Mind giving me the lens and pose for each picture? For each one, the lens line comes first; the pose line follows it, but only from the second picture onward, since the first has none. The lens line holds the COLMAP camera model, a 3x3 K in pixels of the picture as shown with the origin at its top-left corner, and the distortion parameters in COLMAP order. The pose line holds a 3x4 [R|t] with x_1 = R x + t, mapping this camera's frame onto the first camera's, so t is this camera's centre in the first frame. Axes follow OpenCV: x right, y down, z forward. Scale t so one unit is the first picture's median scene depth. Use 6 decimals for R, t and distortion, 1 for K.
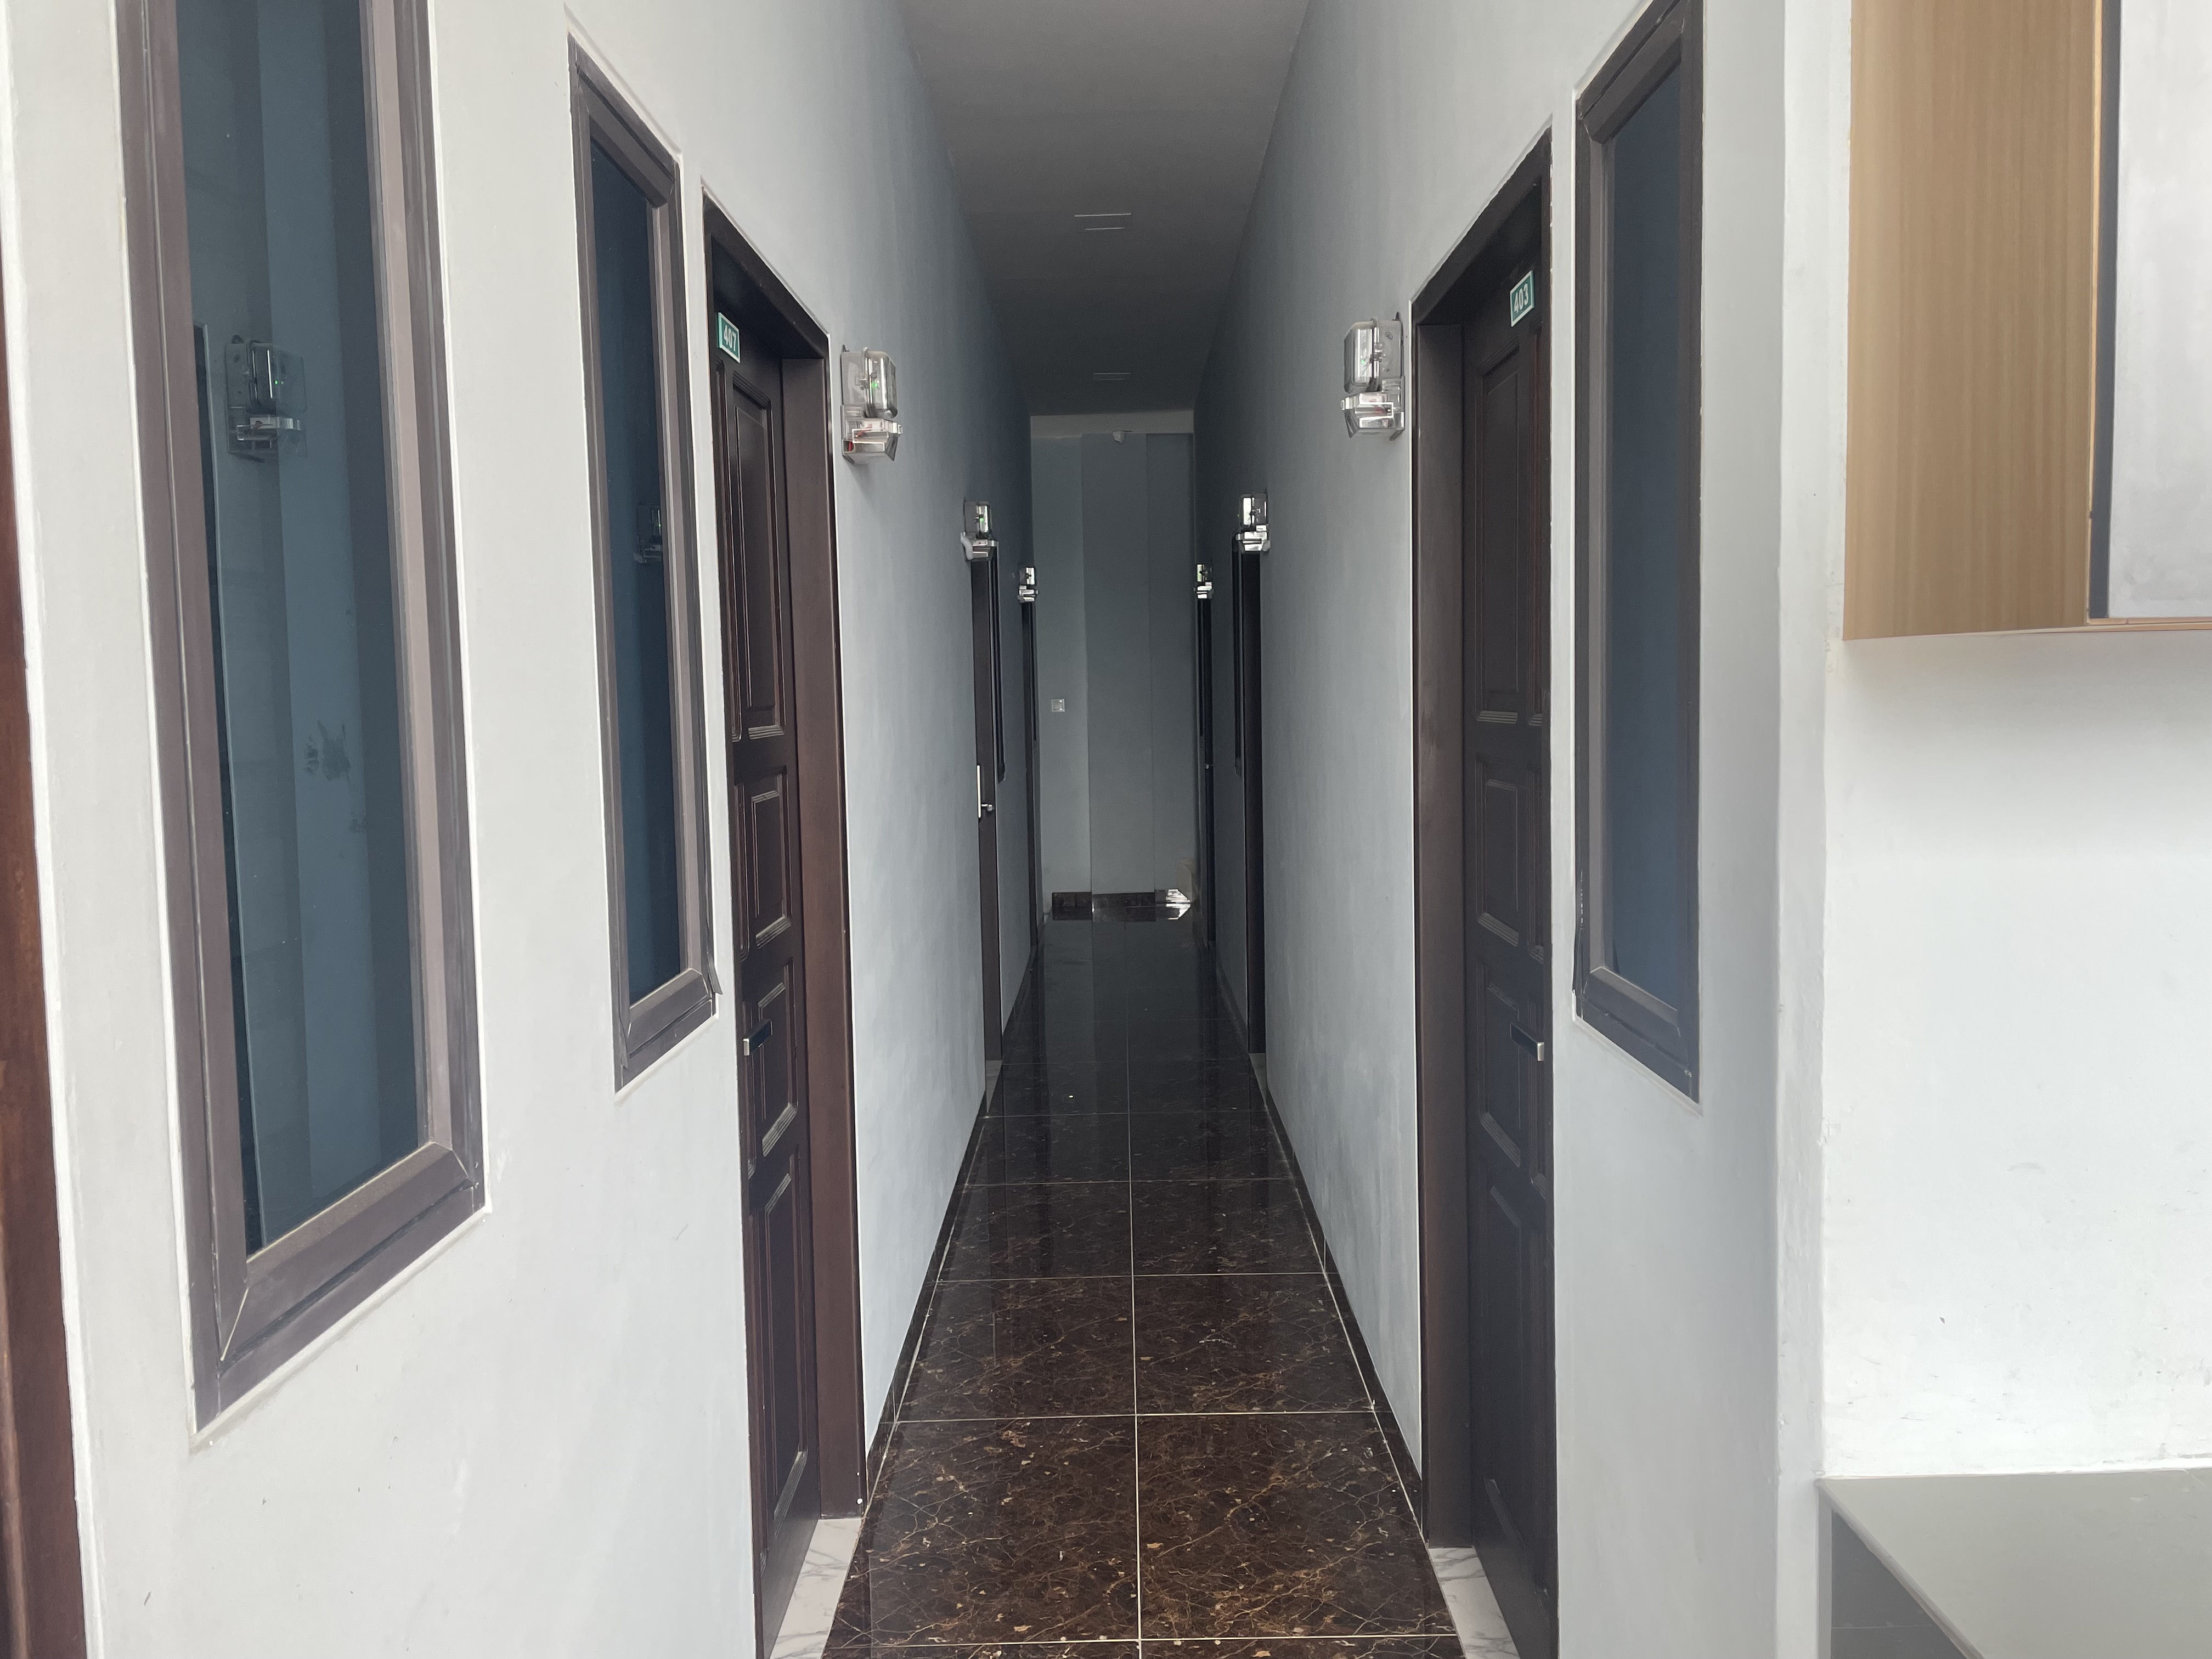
lens RADIAL K [[1675.1, 0, 1158.7], [0, 1675.1, 817.4], [0, 0, 1]] dist [0.084191, -0.104385]
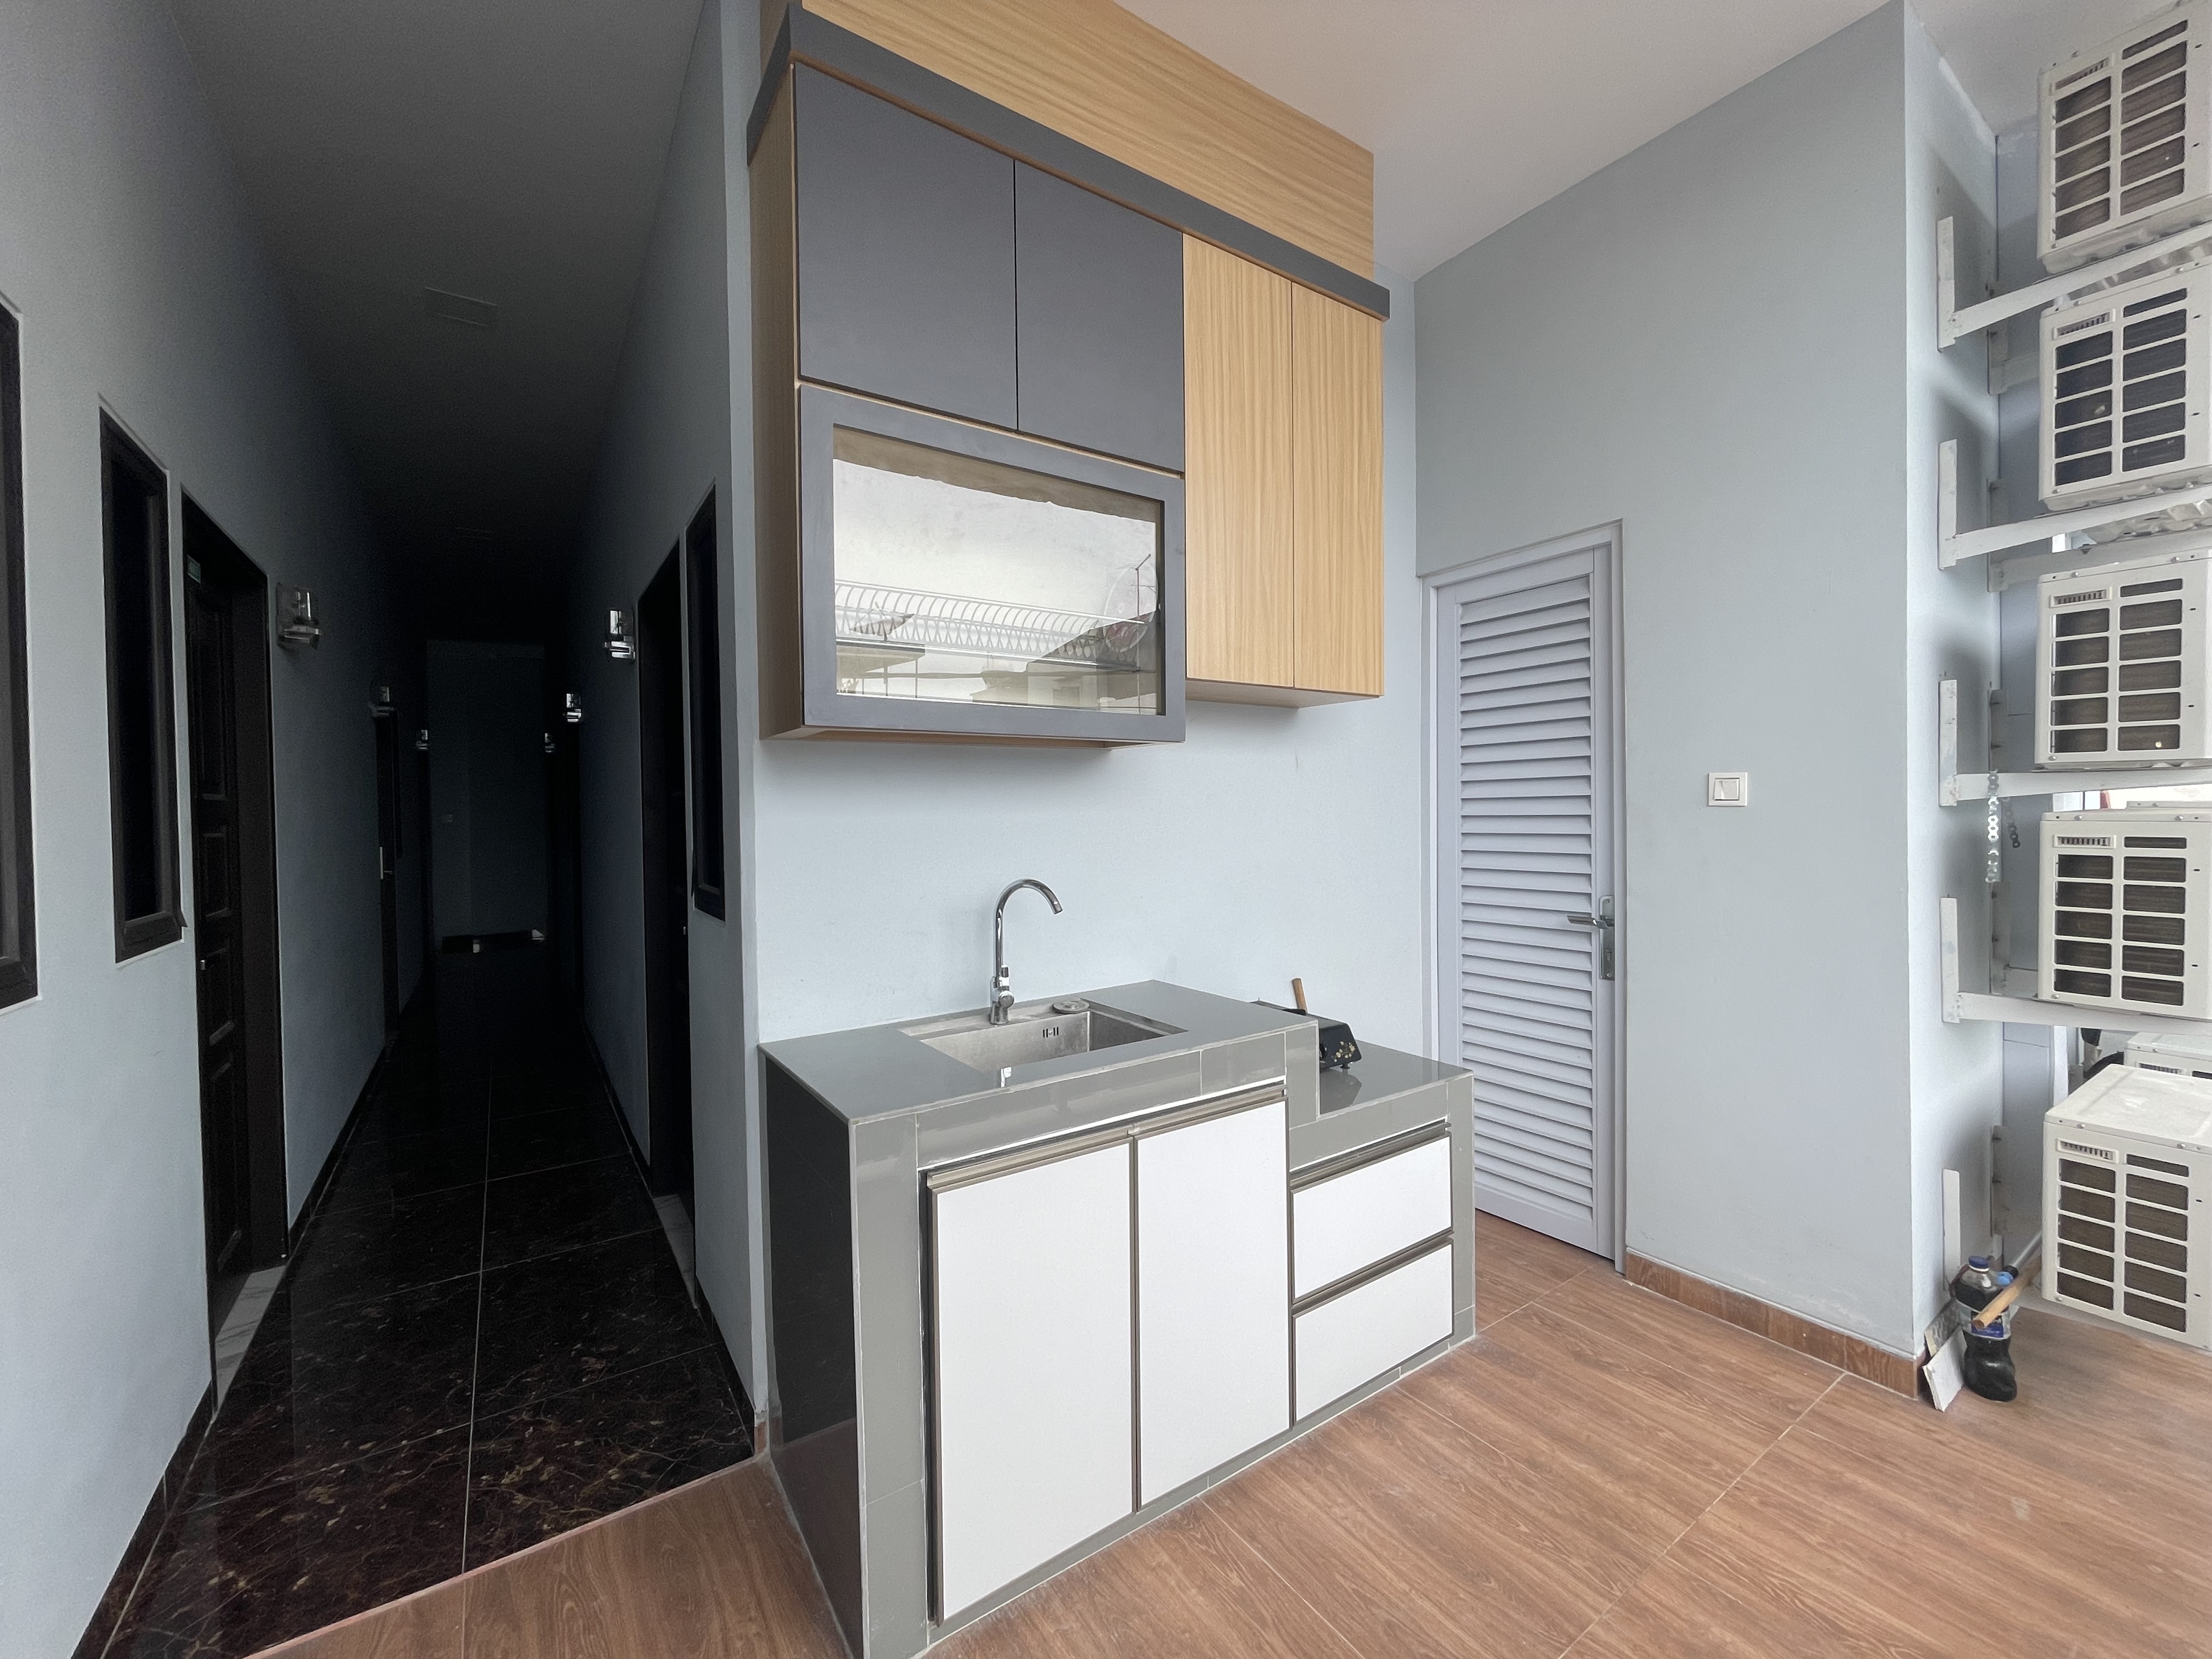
lens RADIAL K [[893.8, 0, 1106.0], [0, 893.8, 829.5], [0, 0, 1]] dist [-0.001020, -0.000322]
pose [[0.841488, -0.001089, 0.540274, 0.035281], [0.036524, 0.997825, -0.054875, 0.061253], [-0.539039, 0.065910, 0.839698, -0.230392]]
